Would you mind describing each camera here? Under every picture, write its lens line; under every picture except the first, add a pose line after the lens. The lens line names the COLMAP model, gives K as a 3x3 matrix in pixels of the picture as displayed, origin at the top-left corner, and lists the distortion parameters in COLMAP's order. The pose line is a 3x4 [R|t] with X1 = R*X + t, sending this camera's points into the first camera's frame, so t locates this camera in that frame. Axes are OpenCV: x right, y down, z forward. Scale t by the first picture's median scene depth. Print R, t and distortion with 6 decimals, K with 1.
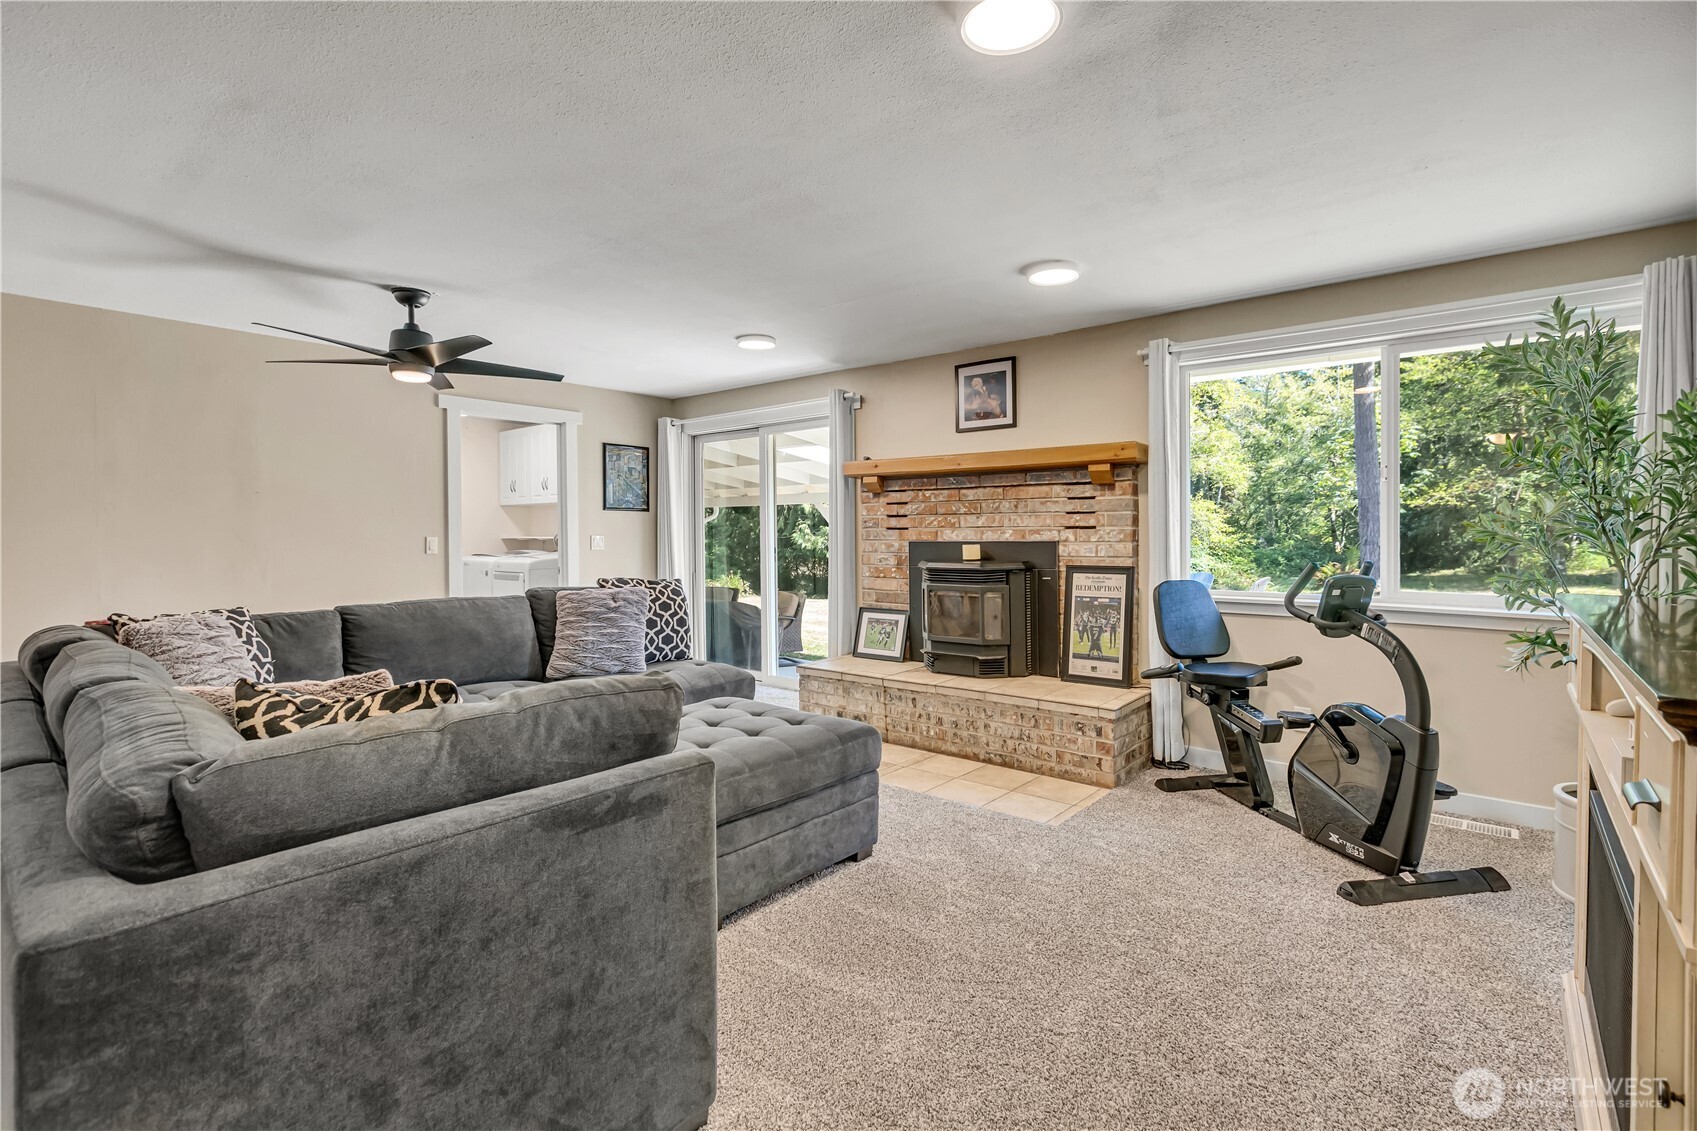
lens RADIAL K [[778.3, 0, 850.5], [0, 778.3, 540.3], [0, 0, 1]] dist [-0.007875, 0.000375]
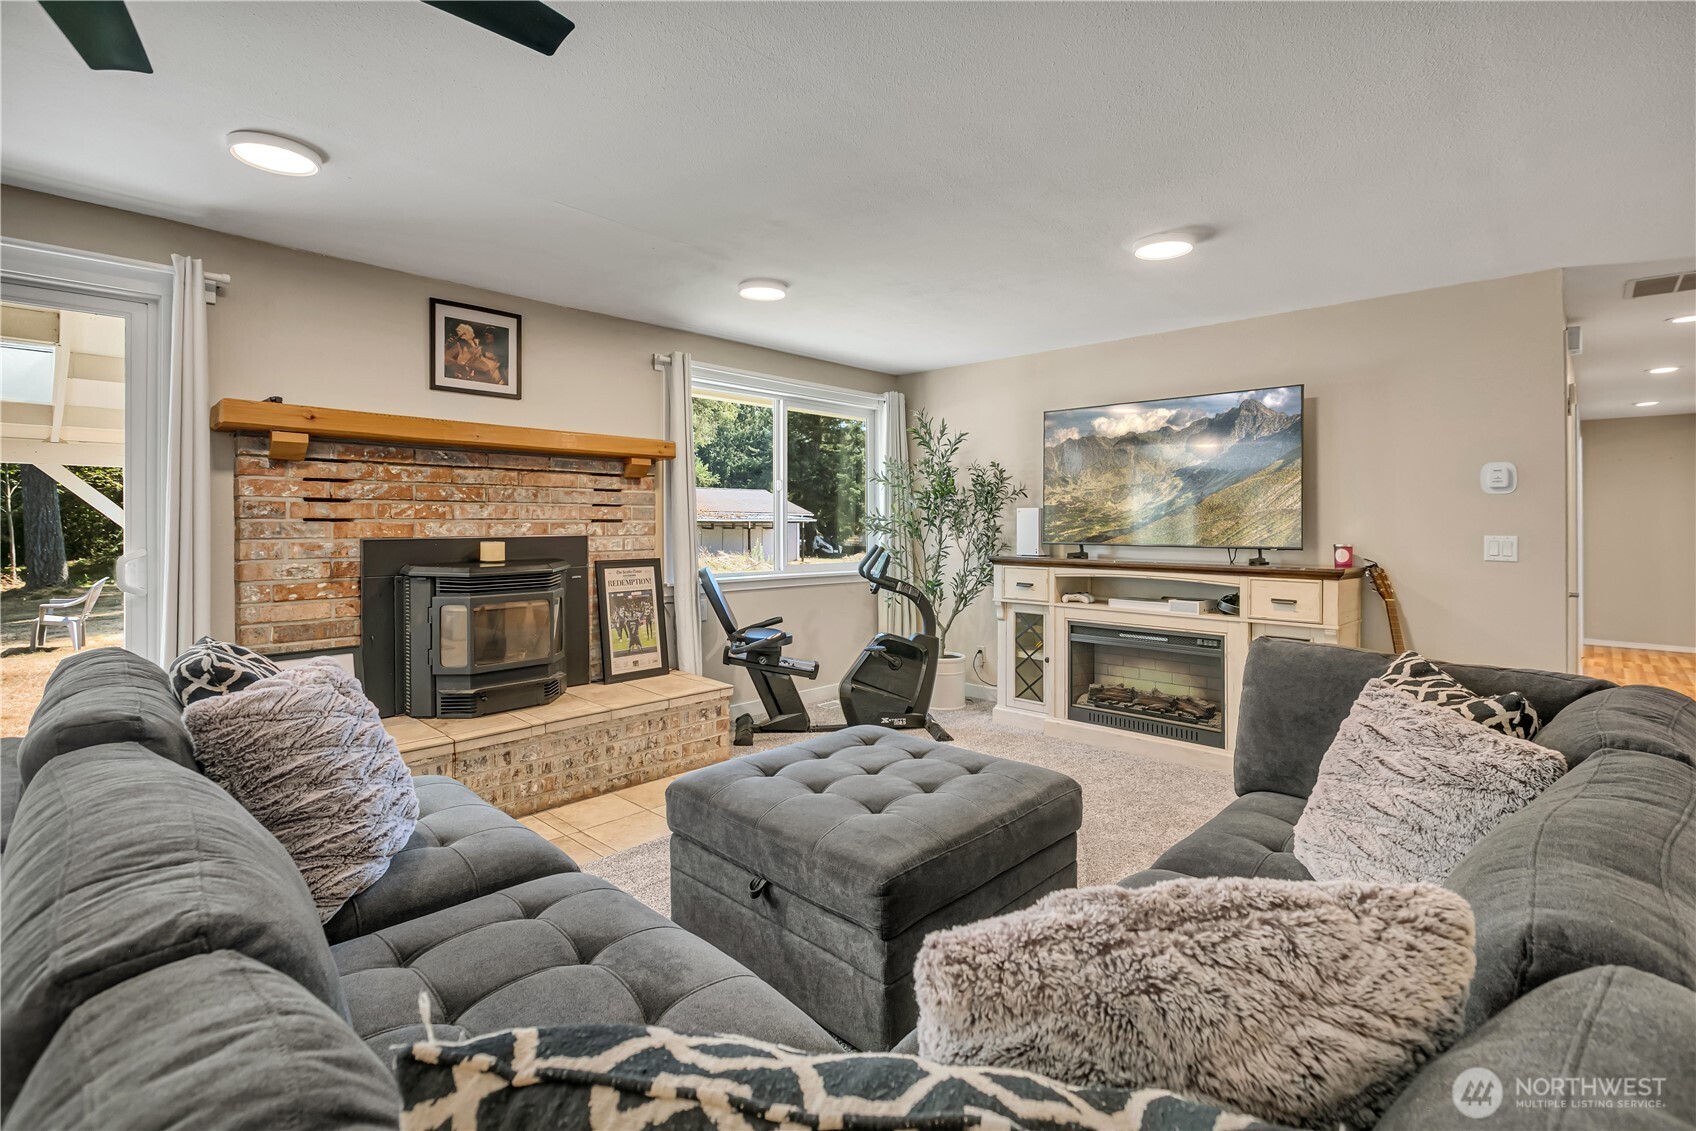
lens RADIAL K [[777.9, 0, 852.5], [0, 777.9, 522.3], [0, 0, 1]] dist [-0.007875, 0.000375]
pose [[0.067226, 0.001812, 0.997736, -0.651661], [0.005258, 0.999984, -0.002171, -0.011389], [-0.997724, 0.005392, 0.067215, 0.647601]]
